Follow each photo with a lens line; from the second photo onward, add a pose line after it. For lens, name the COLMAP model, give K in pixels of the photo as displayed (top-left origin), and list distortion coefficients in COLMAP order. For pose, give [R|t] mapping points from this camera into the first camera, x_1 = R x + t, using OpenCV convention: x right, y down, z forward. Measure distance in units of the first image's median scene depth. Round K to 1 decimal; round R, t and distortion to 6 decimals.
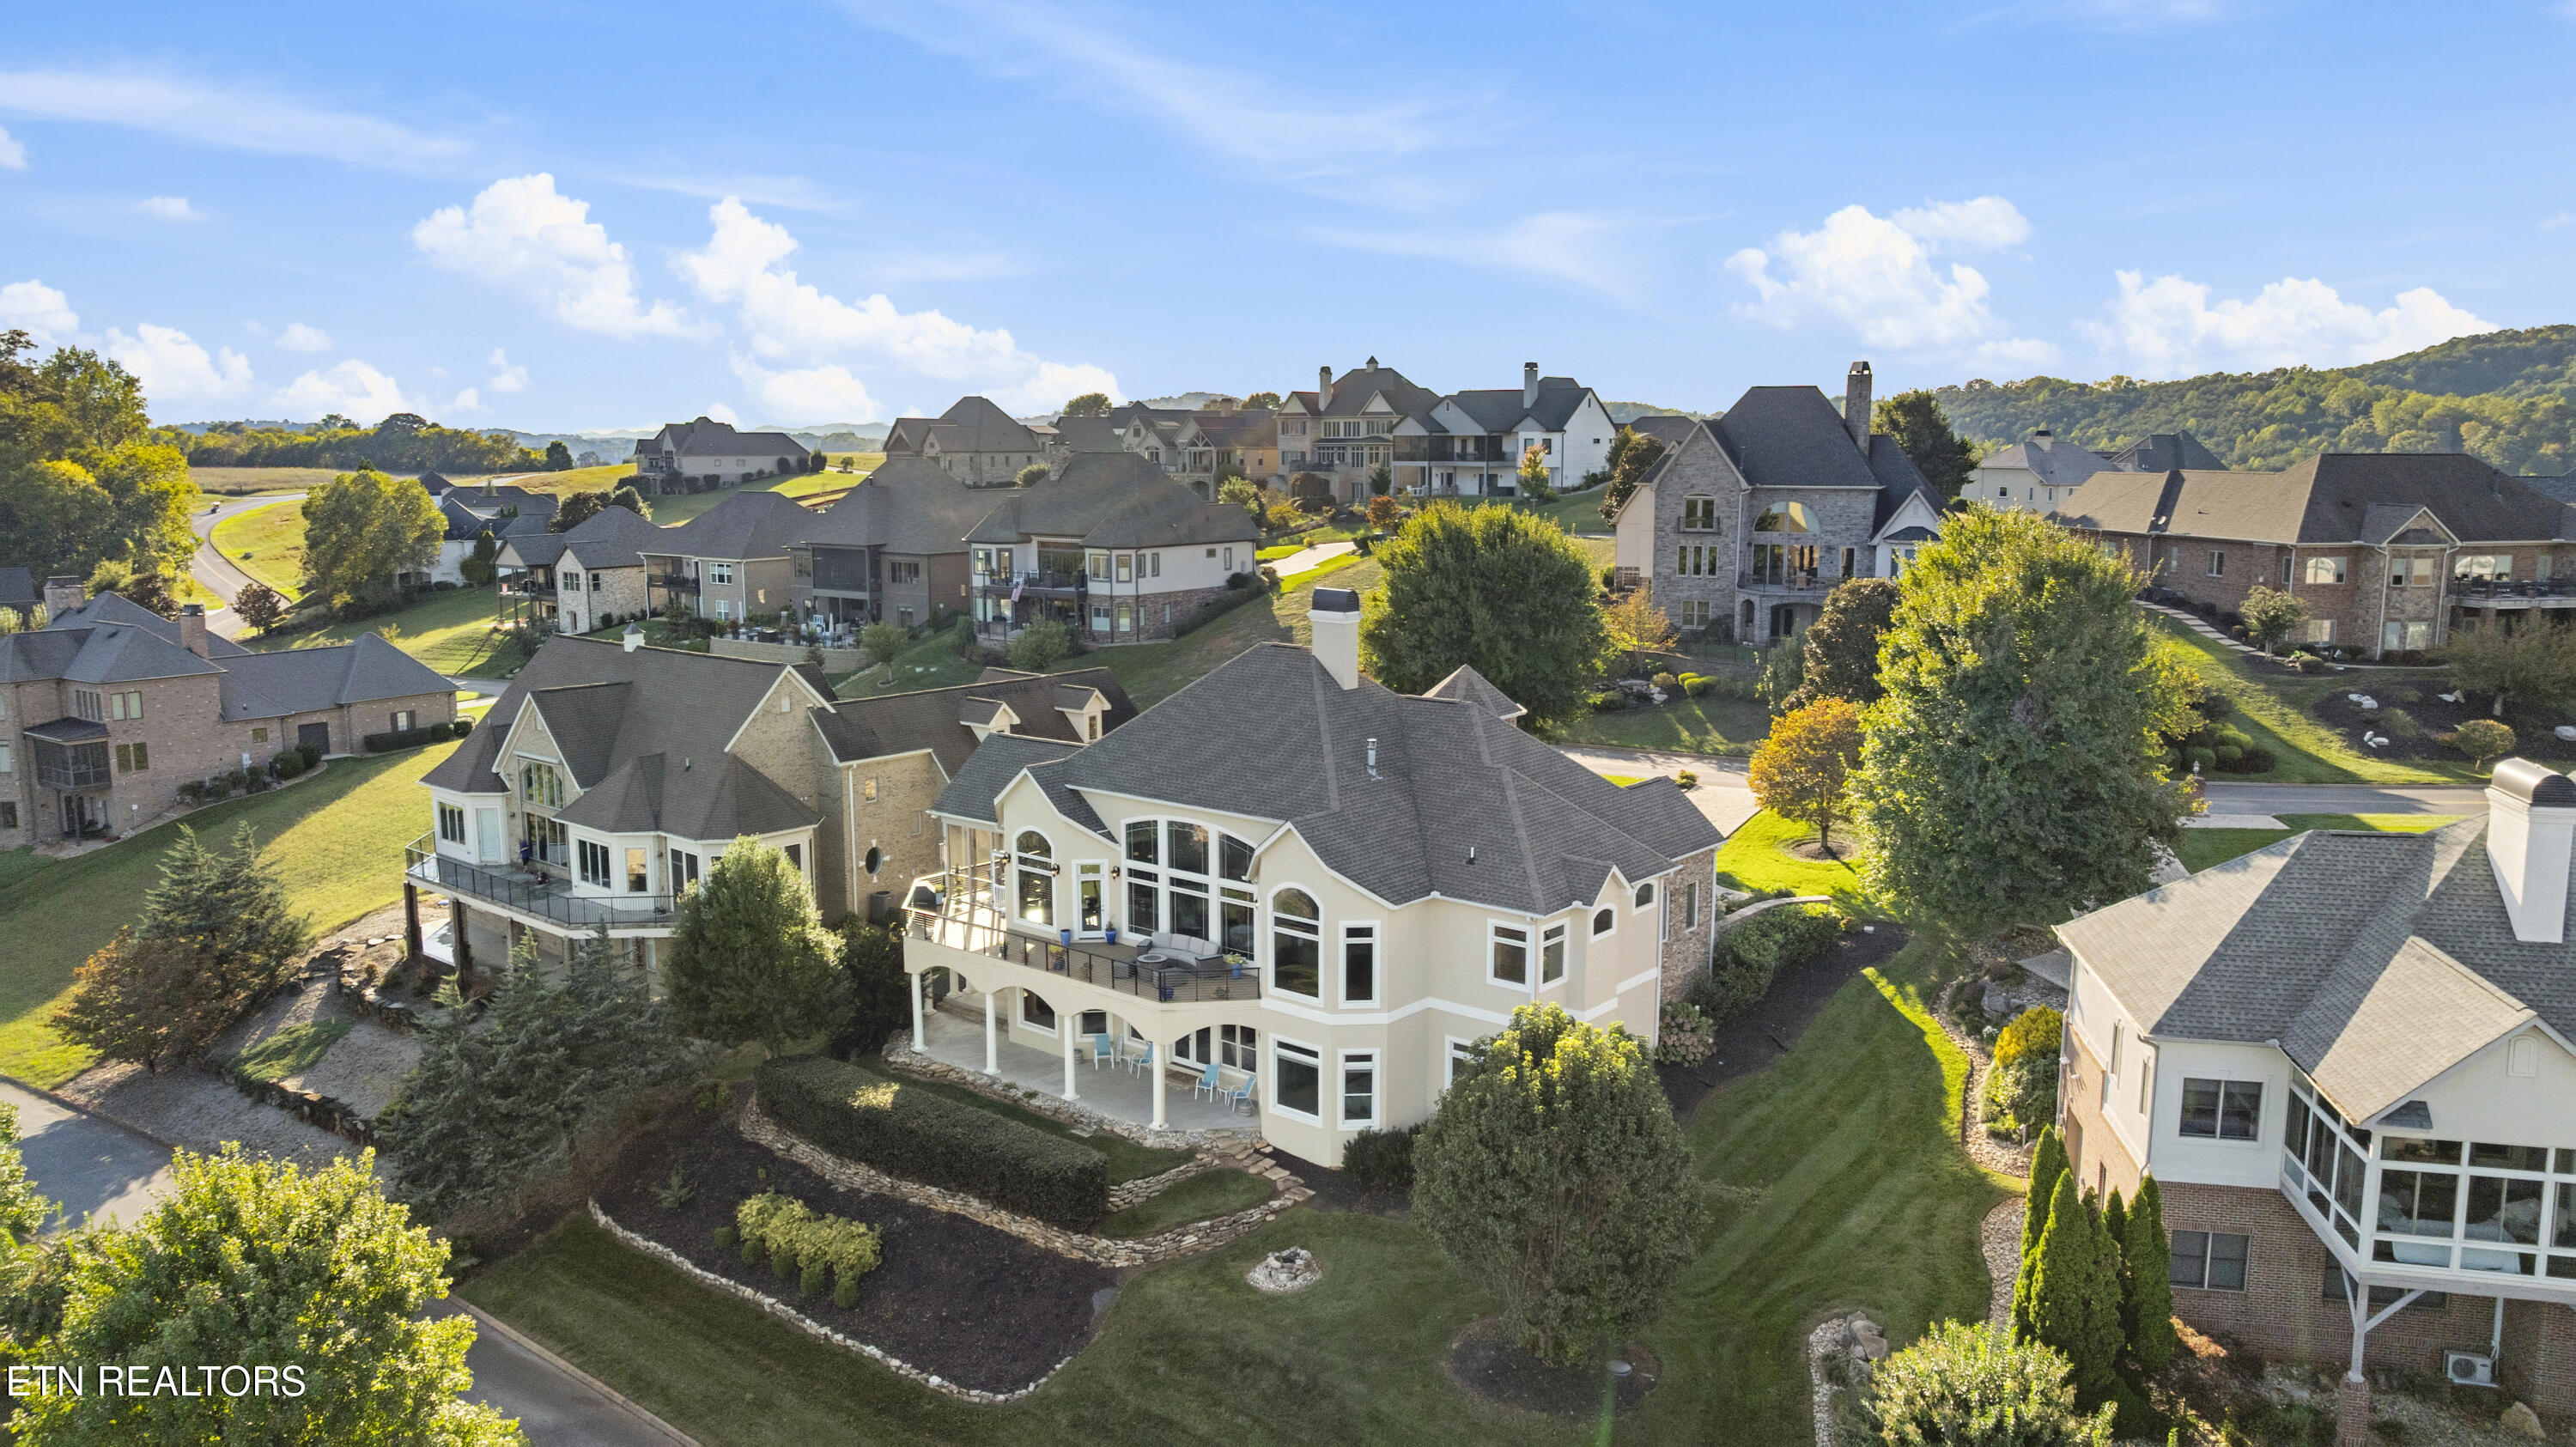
lens RADIAL K [[1805.2, 0, 1290.4], [0, 1805.2, 721.4], [0, 0, 1]] dist [-0.025219, 0.001730]
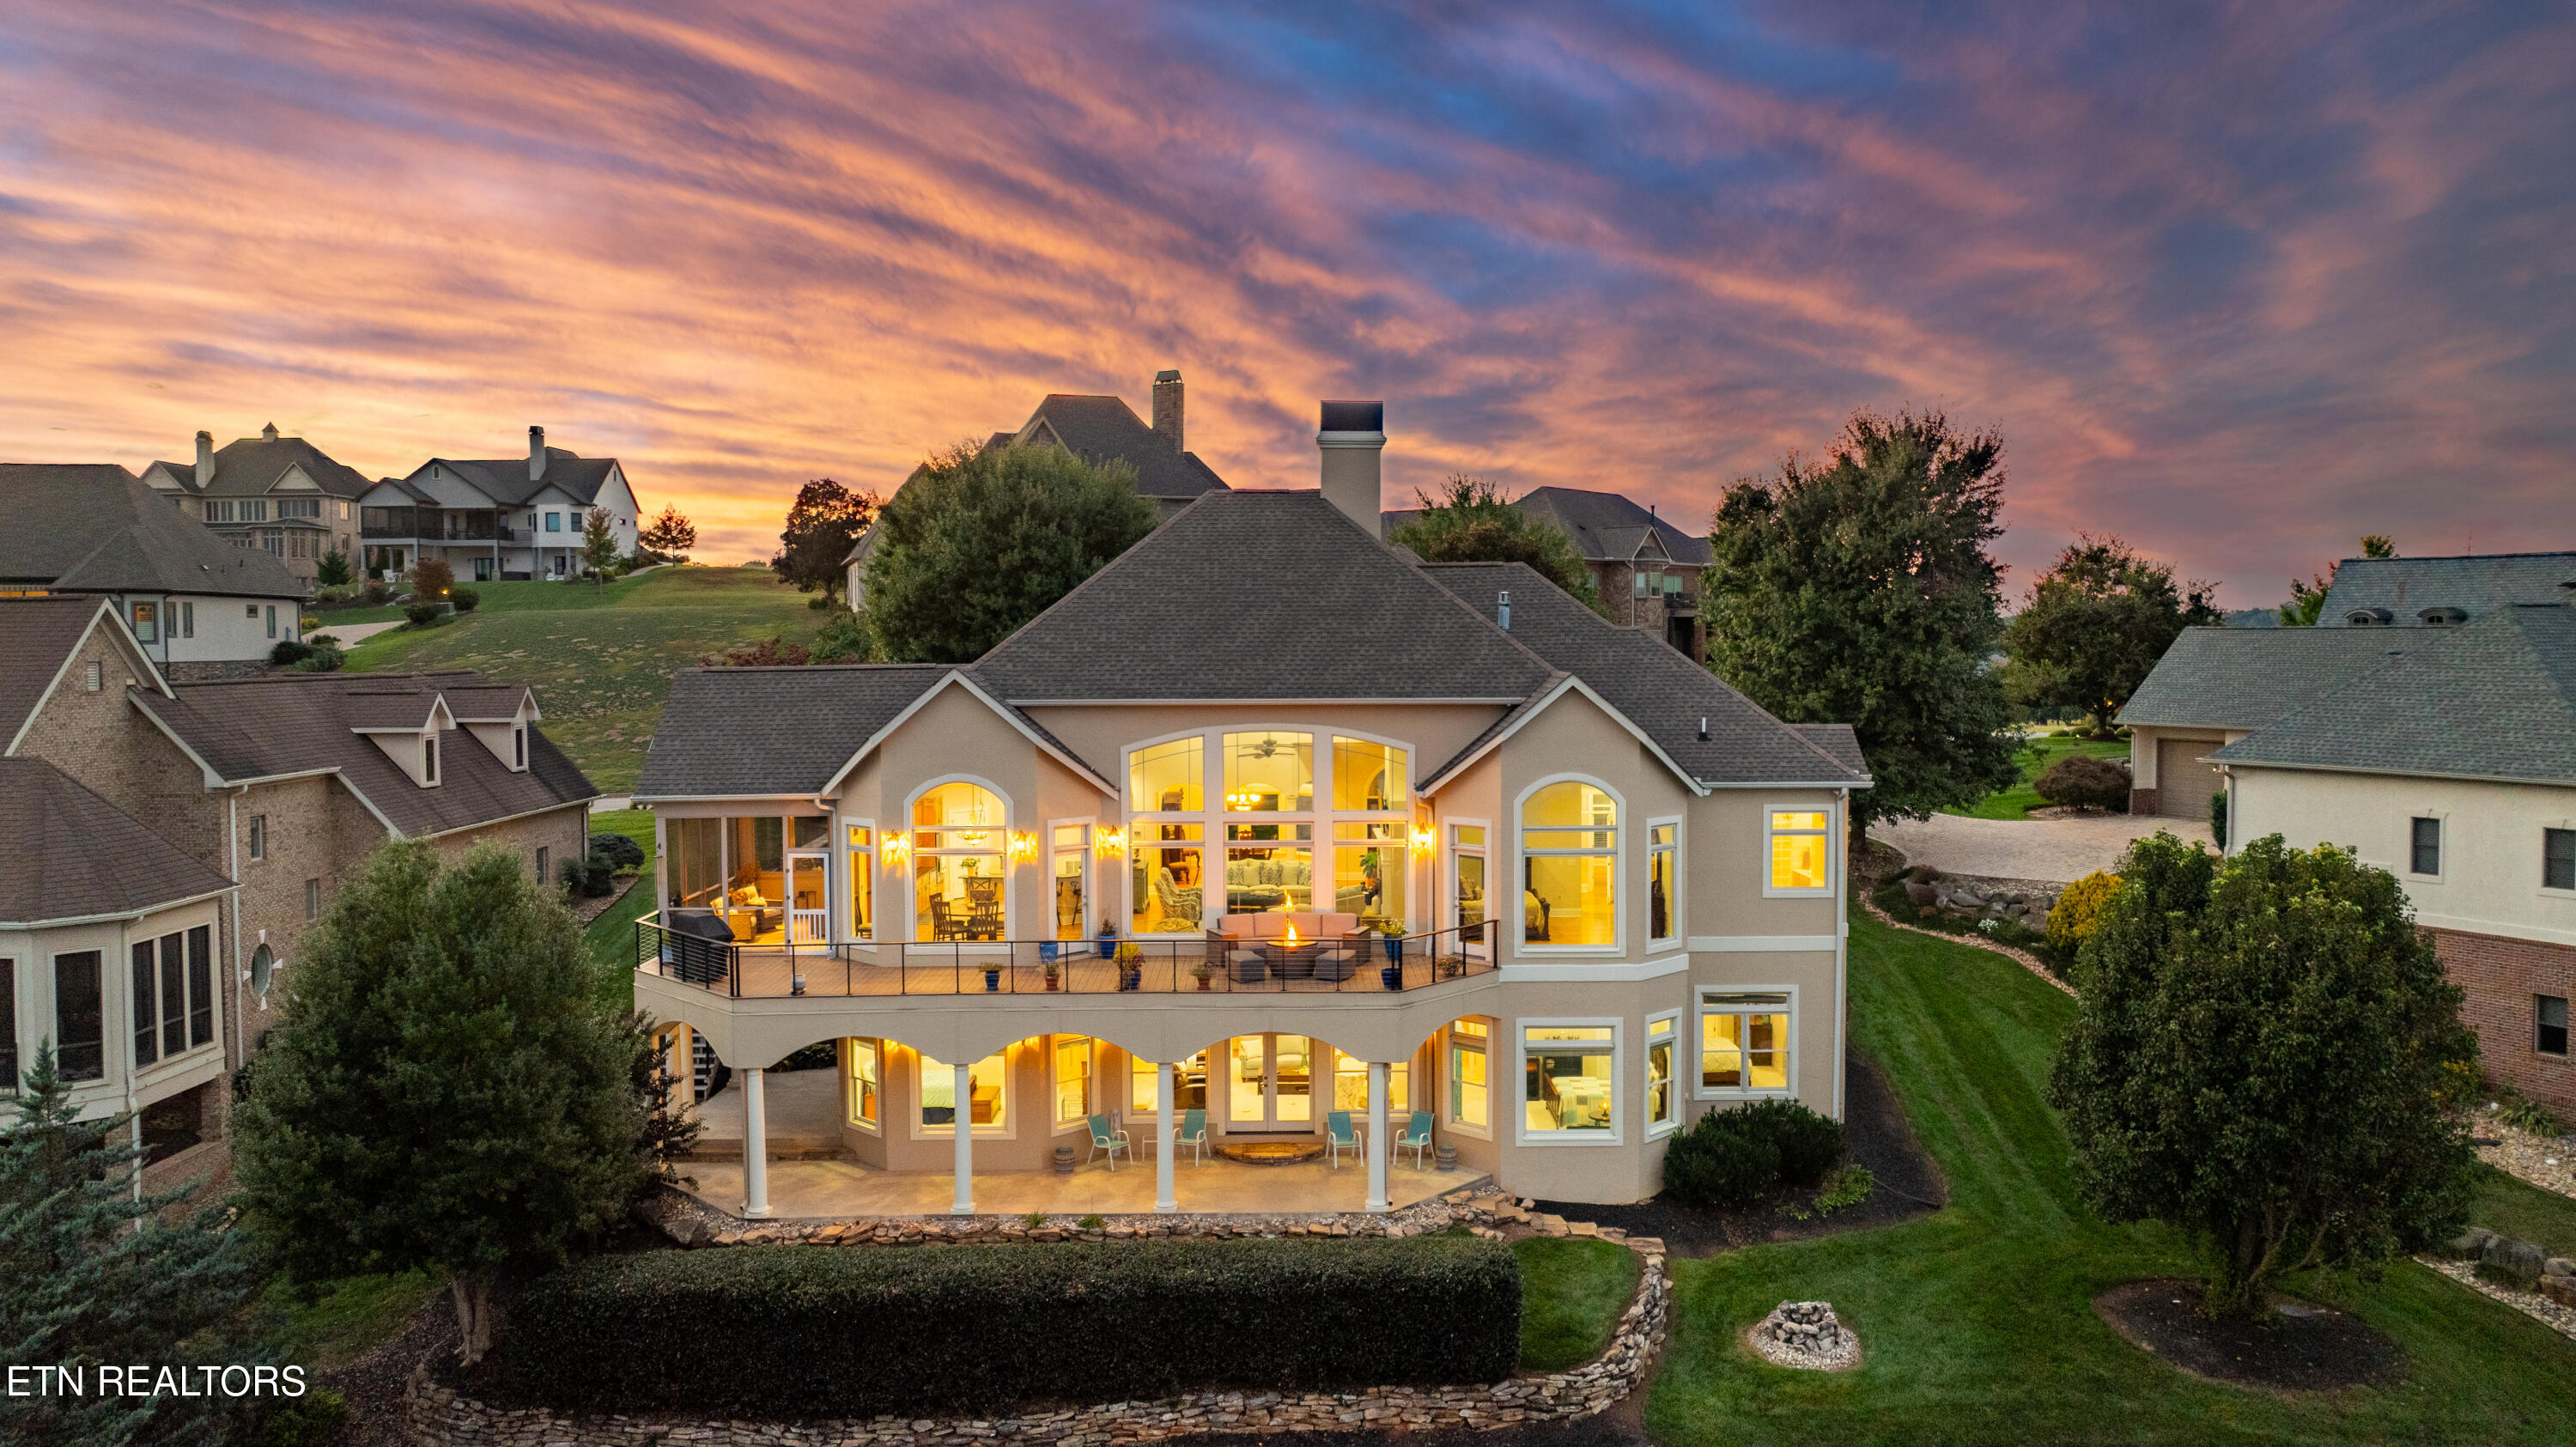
lens RADIAL K [[1815.0, 0, 1286.7], [0, 1815.0, 717.5], [0, 0, 1]] dist [-0.021533, -0.003013]
pose [[0.763900, -0.030483, 0.644614, -0.441392], [0.101805, 0.992068, -0.073731, 0.094686], [-0.637254, 0.121948, 0.760944, 0.490604]]
